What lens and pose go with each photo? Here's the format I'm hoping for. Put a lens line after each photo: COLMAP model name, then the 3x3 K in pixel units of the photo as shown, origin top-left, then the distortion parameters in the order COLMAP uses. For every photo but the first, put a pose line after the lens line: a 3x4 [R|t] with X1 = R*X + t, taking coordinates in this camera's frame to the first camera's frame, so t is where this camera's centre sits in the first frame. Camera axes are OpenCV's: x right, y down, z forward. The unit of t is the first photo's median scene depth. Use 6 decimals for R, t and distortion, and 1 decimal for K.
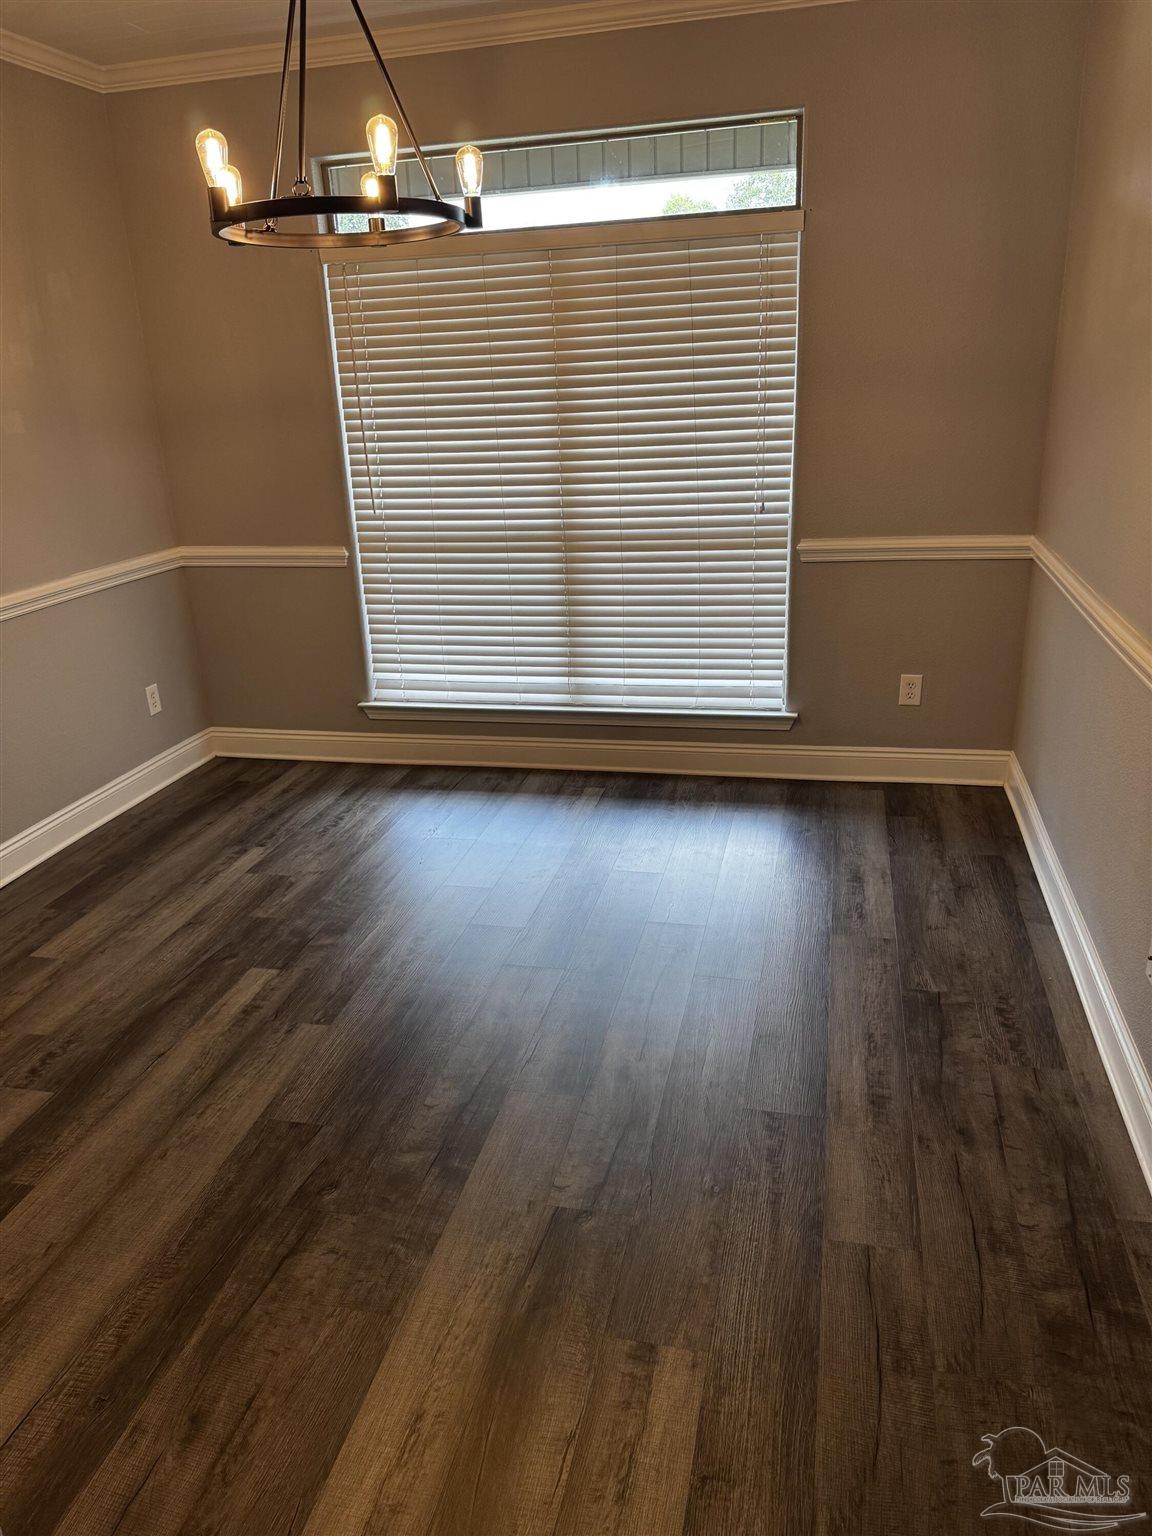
lens RADIAL K [[1063.3, 0, 576.0], [0, 1063.3, 768.0], [0, 0, 1]] dist [0.002772, -0.039825]
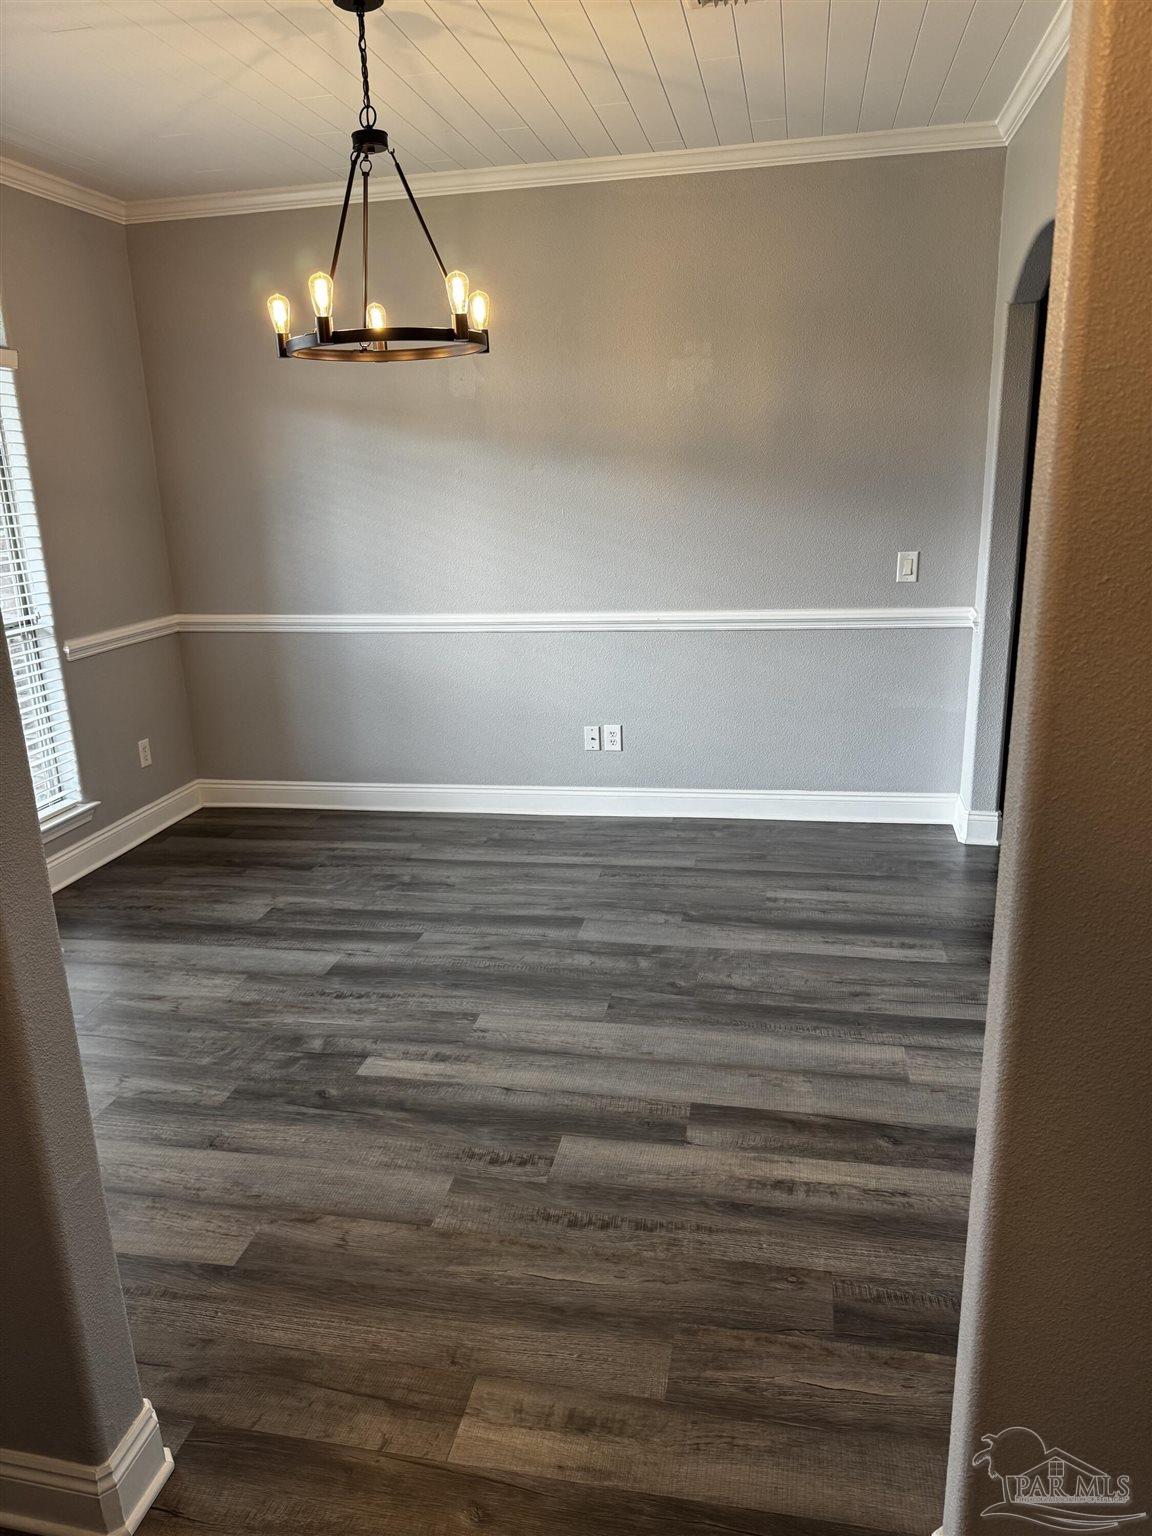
lens RADIAL K [[1098.0, 0, 576.0], [0, 1098.0, 768.0], [0, 0, 1]] dist [0.044737, -0.000114]
pose [[-0.026418, -0.220941, 0.974929, -1.380347], [0.386389, 0.897214, 0.213799, -0.211420], [-0.921958, 0.382350, 0.061667, 0.768735]]
